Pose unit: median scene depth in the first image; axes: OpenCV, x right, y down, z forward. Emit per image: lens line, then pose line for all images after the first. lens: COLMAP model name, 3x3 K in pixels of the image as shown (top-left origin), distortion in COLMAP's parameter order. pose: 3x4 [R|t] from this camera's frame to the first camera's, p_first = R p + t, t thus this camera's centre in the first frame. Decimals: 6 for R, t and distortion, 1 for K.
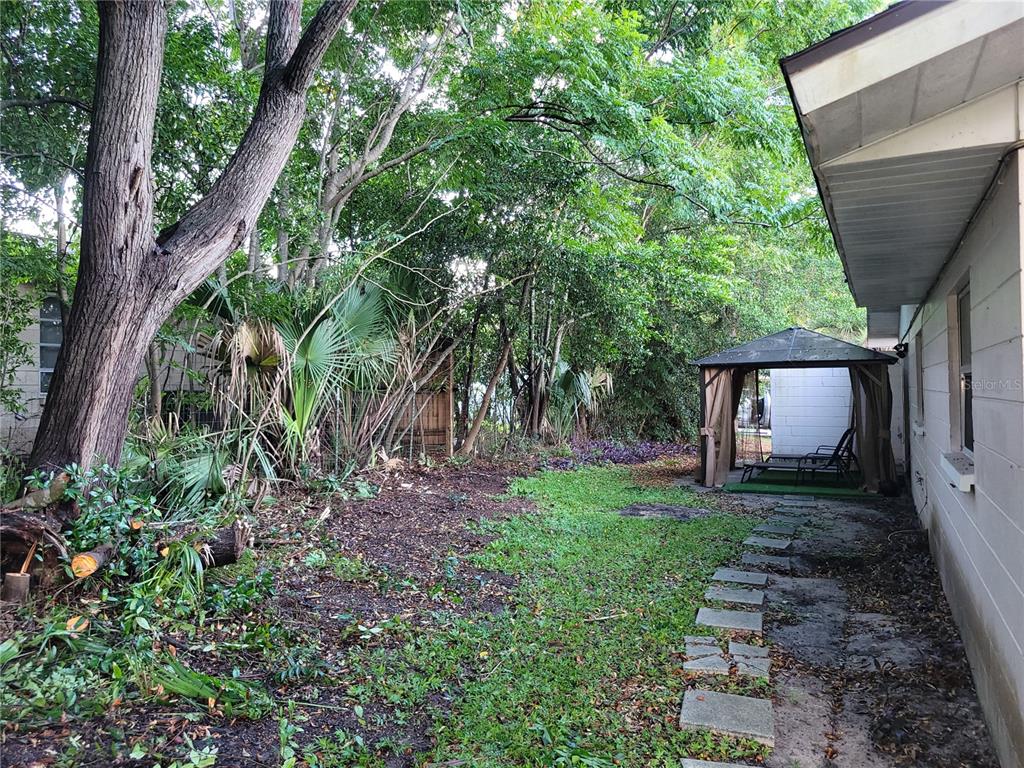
lens RADIAL K [[776.0, 0, 495.2], [0, 776.0, 384.0], [0, 0, 1]] dist [0.035788, -0.009354]
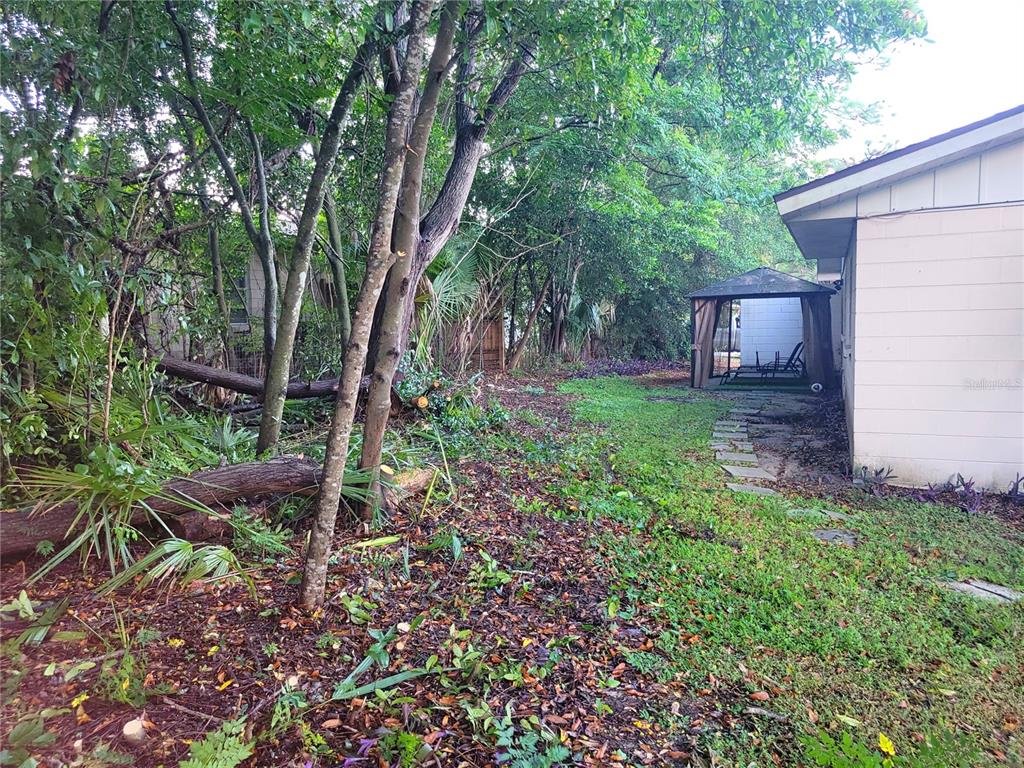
lens RADIAL K [[767.2, 0, 472.1], [0, 767.2, 400.5], [0, 0, 1]] dist [0.002658, -0.001542]
pose [[0.999723, -0.016264, 0.017006, -0.138703], [0.014328, 0.994007, 0.108375, 0.003794], [-0.018667, -0.108102, 0.993965, -0.321880]]
